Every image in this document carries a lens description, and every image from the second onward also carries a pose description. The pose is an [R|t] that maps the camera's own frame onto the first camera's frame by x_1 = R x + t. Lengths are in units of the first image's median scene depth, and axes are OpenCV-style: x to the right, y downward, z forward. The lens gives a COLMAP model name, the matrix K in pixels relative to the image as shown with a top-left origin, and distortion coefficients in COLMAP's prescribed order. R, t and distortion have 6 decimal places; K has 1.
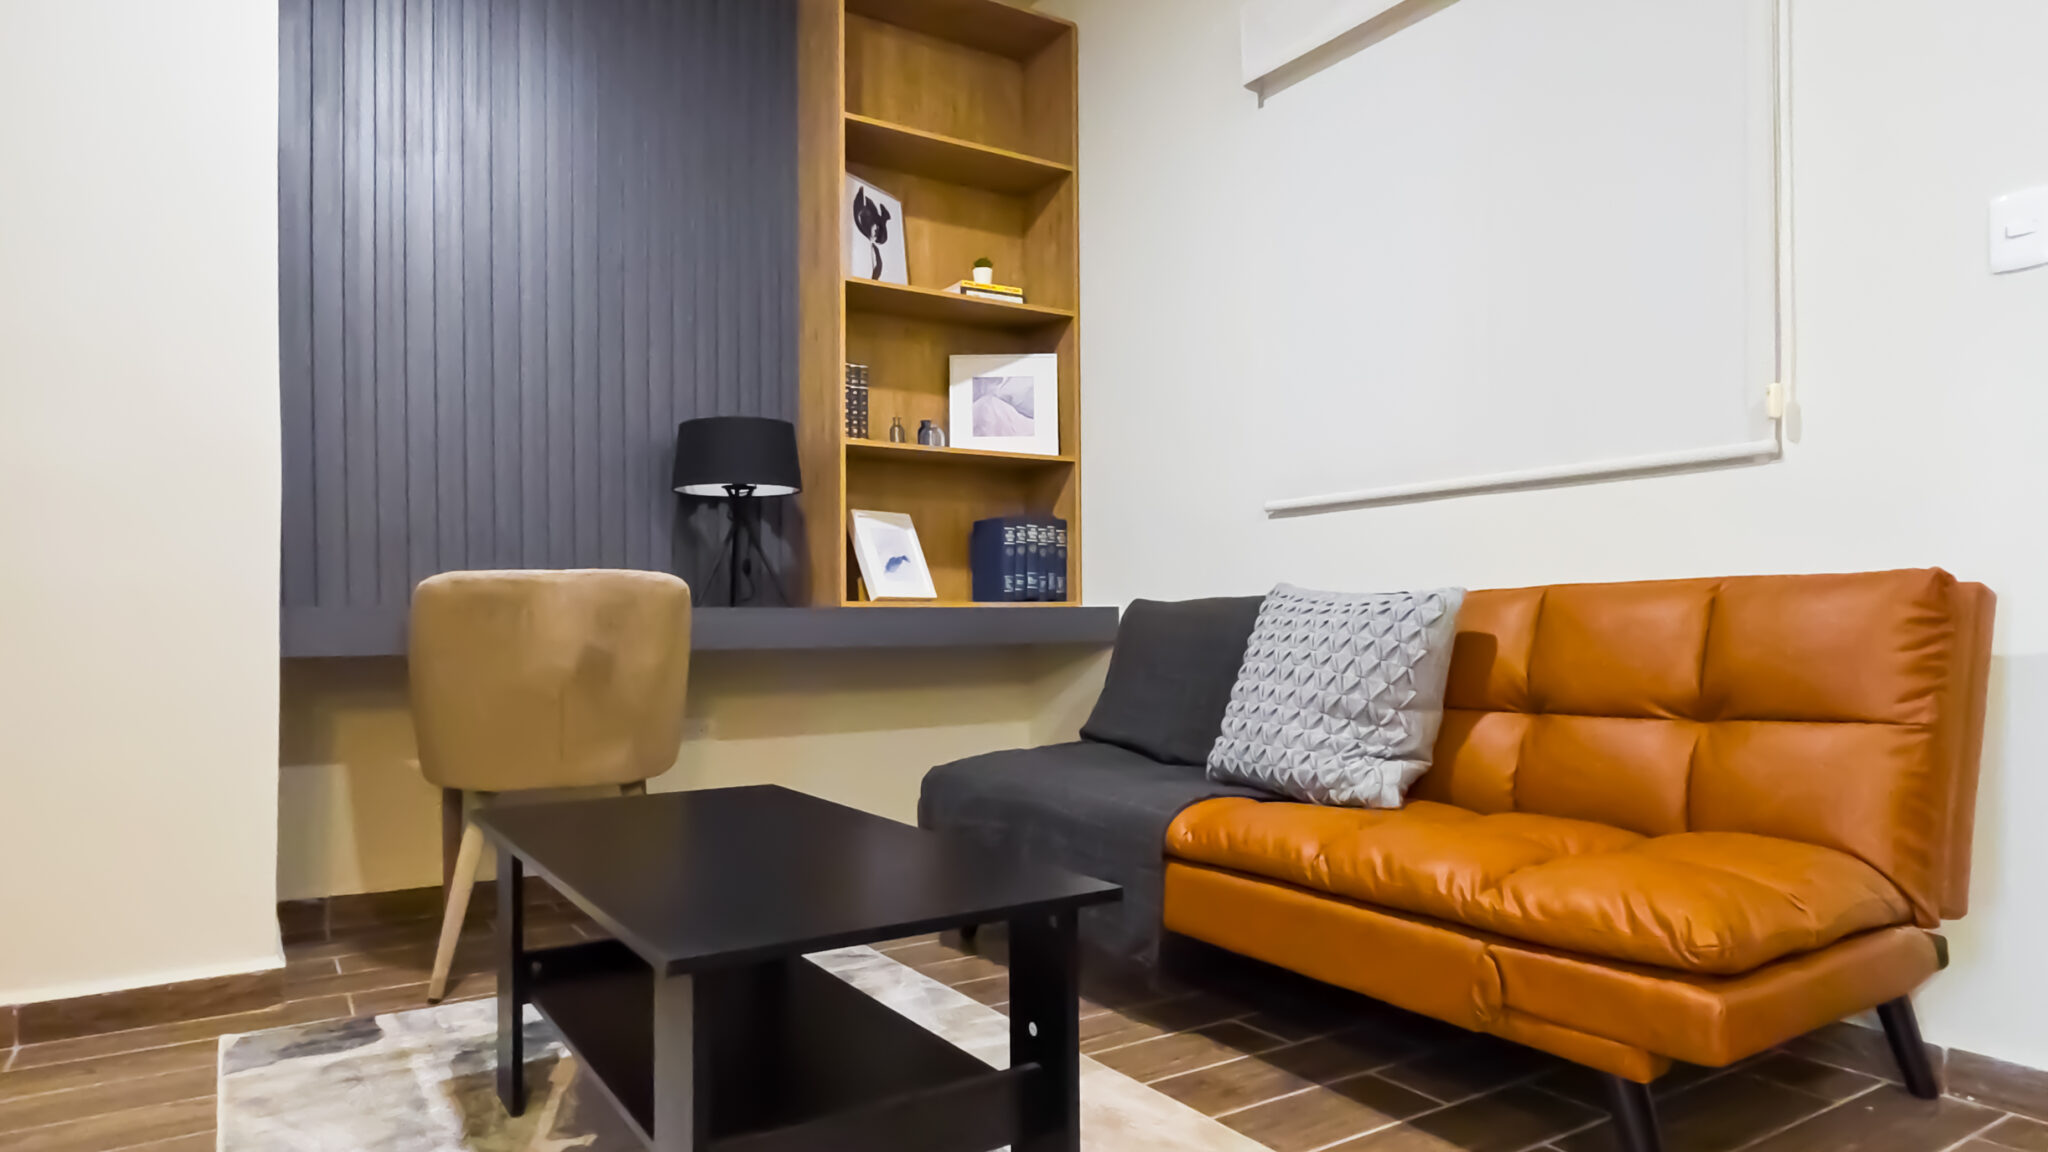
lens RADIAL K [[1199.0, 0, 1011.9], [0, 1199.0, 585.4], [0, 0, 1]] dist [0.000383, -0.000180]
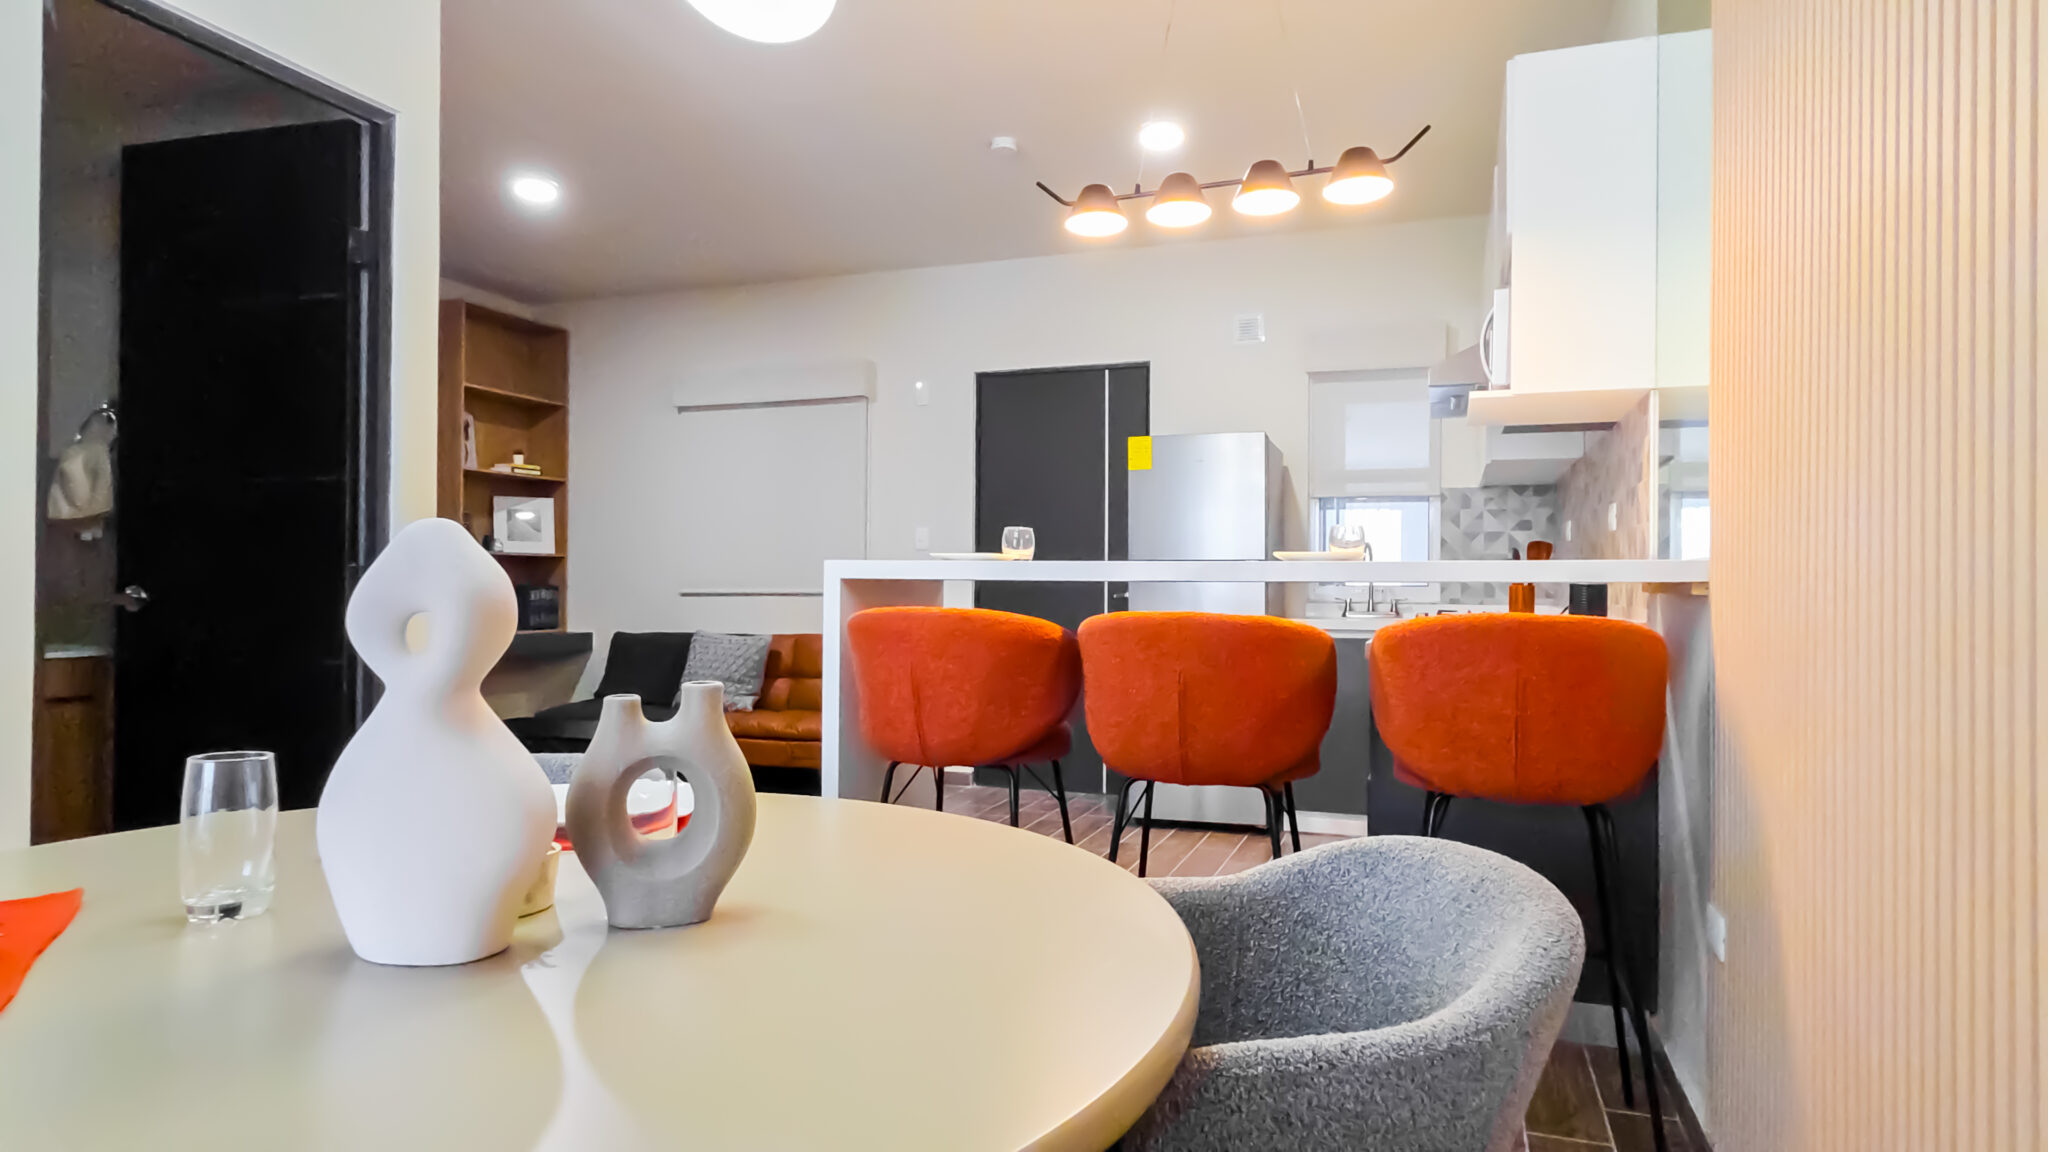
lens RADIAL K [[1199.0, 0, 1011.9], [0, 1199.0, 585.4], [0, 0, 1]] dist [0.000383, -0.000180]
pose [[0.799067, 0.002200, 0.601238, -0.599500], [-0.022208, 0.999419, 0.025858, -0.137327], [-0.600832, -0.034014, 0.798651, -1.103039]]
